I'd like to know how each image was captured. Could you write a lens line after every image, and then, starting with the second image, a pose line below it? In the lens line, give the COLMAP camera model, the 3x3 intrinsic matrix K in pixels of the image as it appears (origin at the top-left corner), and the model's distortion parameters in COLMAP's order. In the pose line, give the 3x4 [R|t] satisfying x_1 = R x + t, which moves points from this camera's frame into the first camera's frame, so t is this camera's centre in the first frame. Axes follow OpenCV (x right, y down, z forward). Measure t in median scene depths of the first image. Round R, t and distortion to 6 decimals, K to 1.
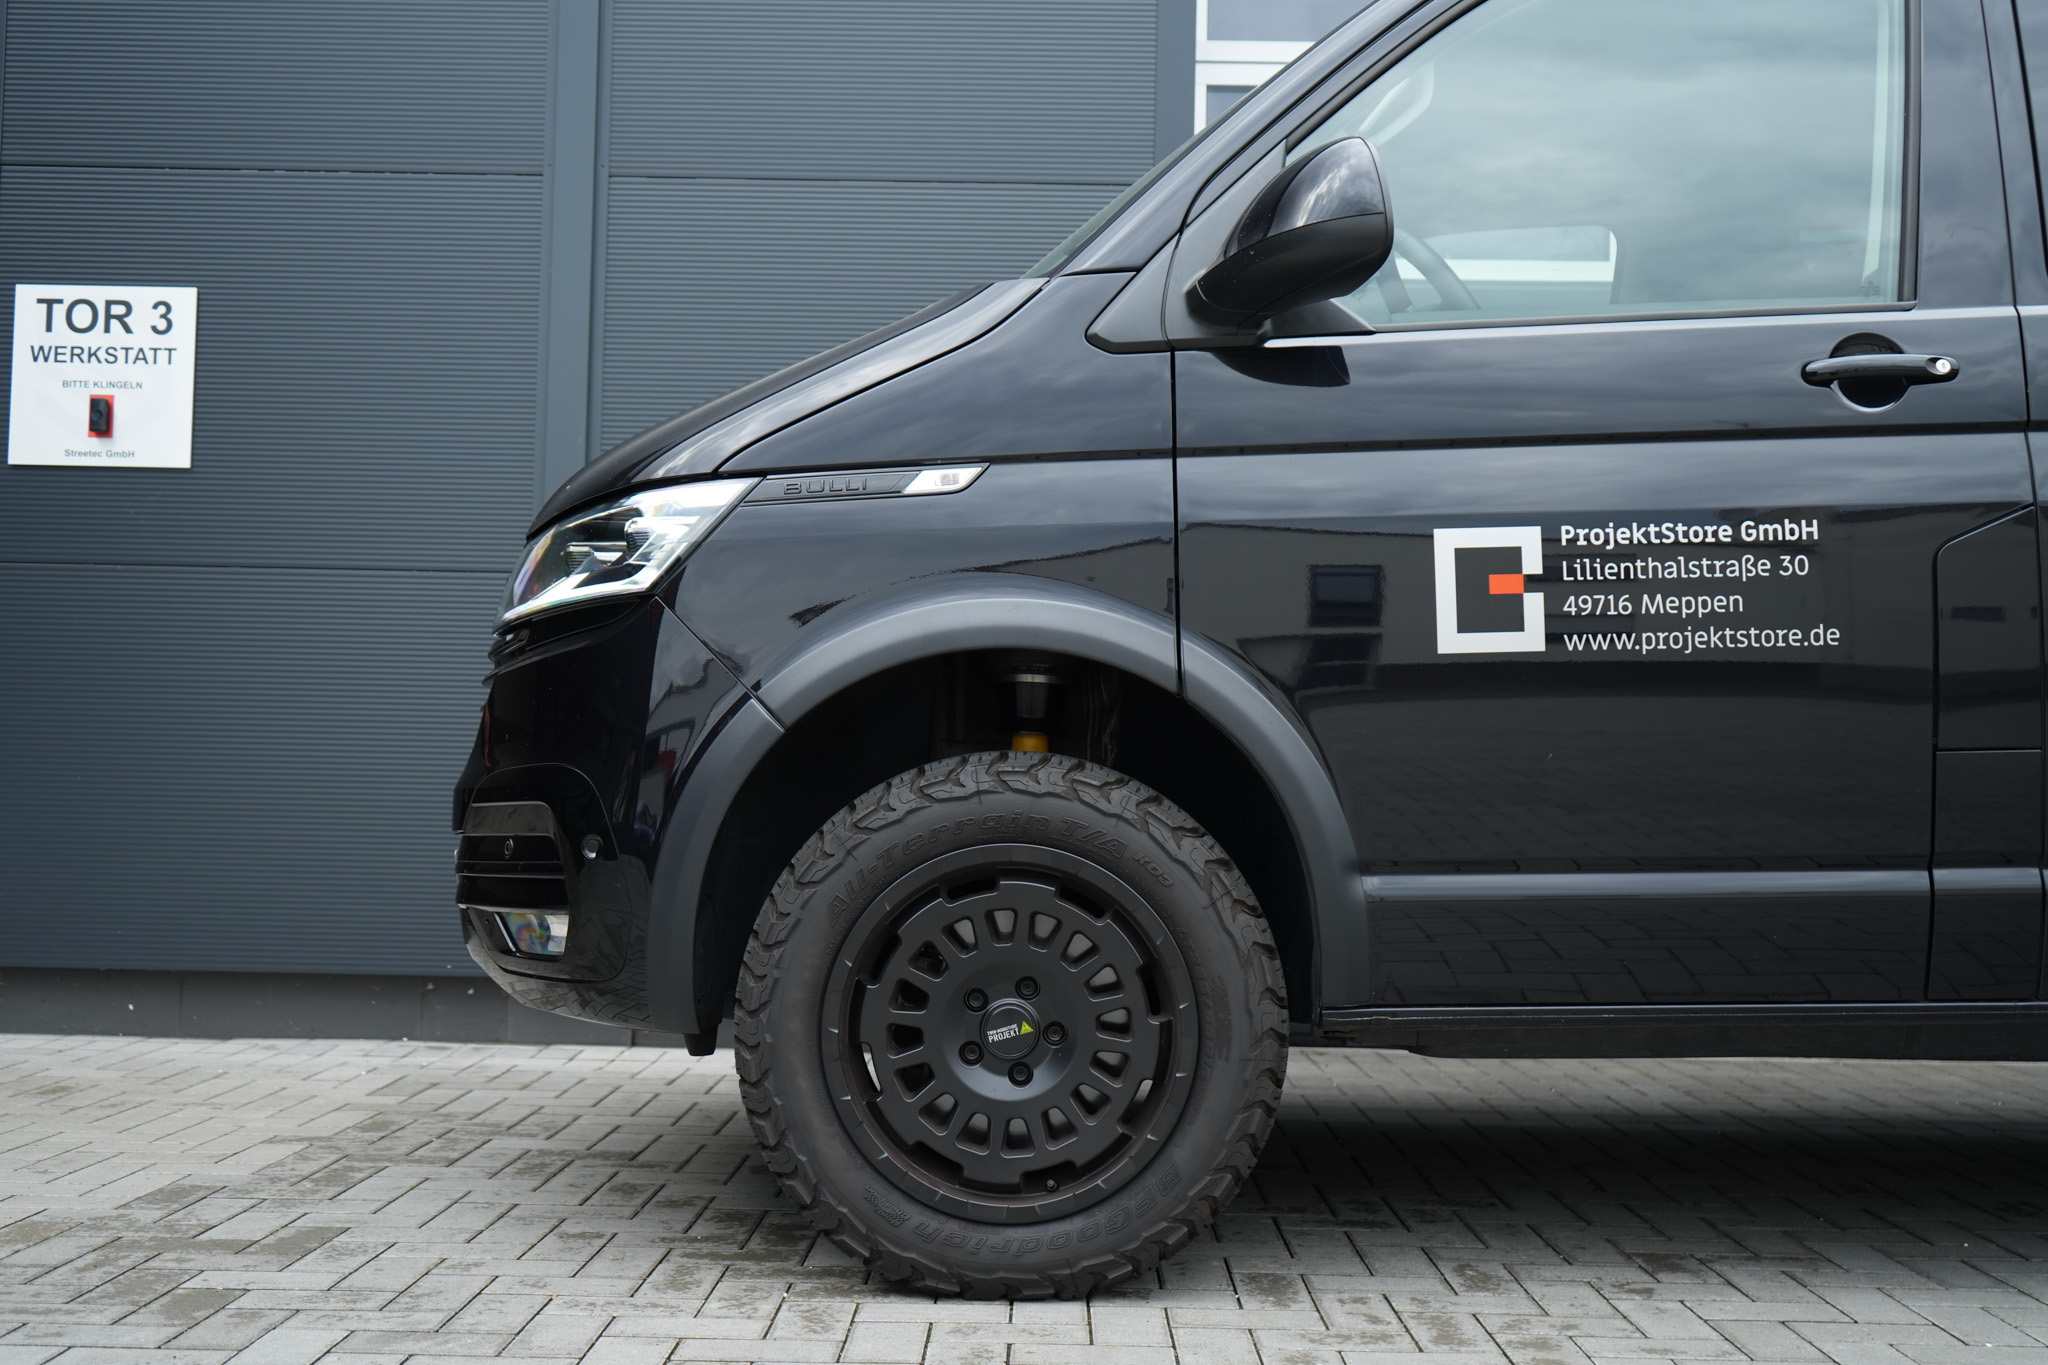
lens RADIAL K [[2117.1, 0, 1024.0], [0, 2117.1, 682.5], [0, 0, 1]] dist [0.008780, 0.011252]
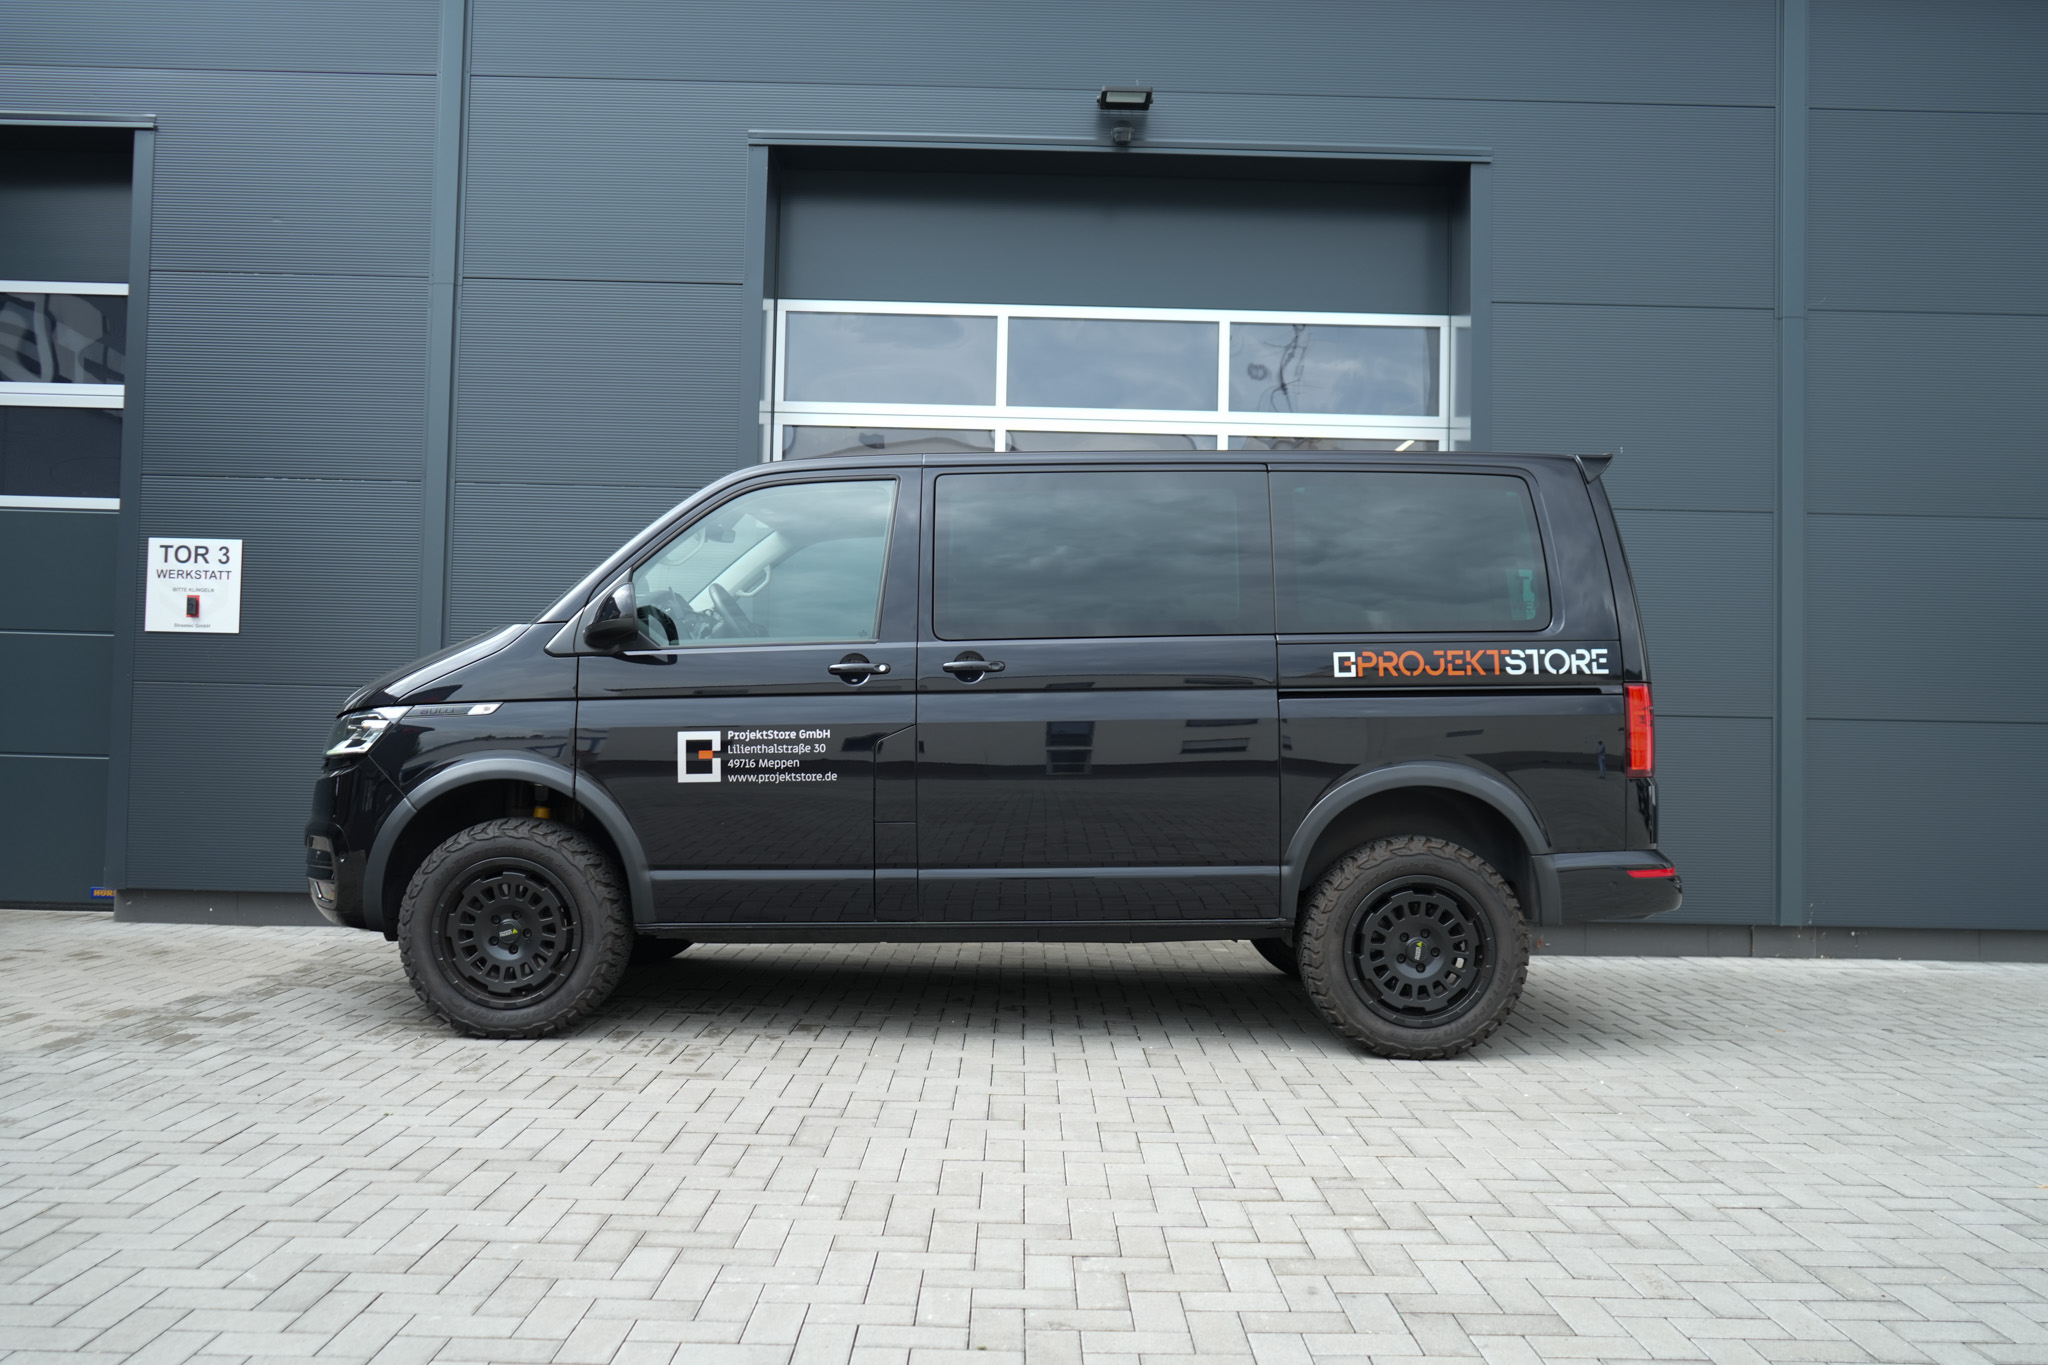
lens RADIAL K [[1628.7, 0, 1065.8], [0, 1628.7, 676.2], [0, 0, 1]] dist [-0.010956, 0.002609]
pose [[0.999771, 0.005624, 0.020648, 0.606793], [-0.006115, 0.999697, 0.023825, -0.185704], [-0.020508, -0.023946, 0.999503, -0.915416]]
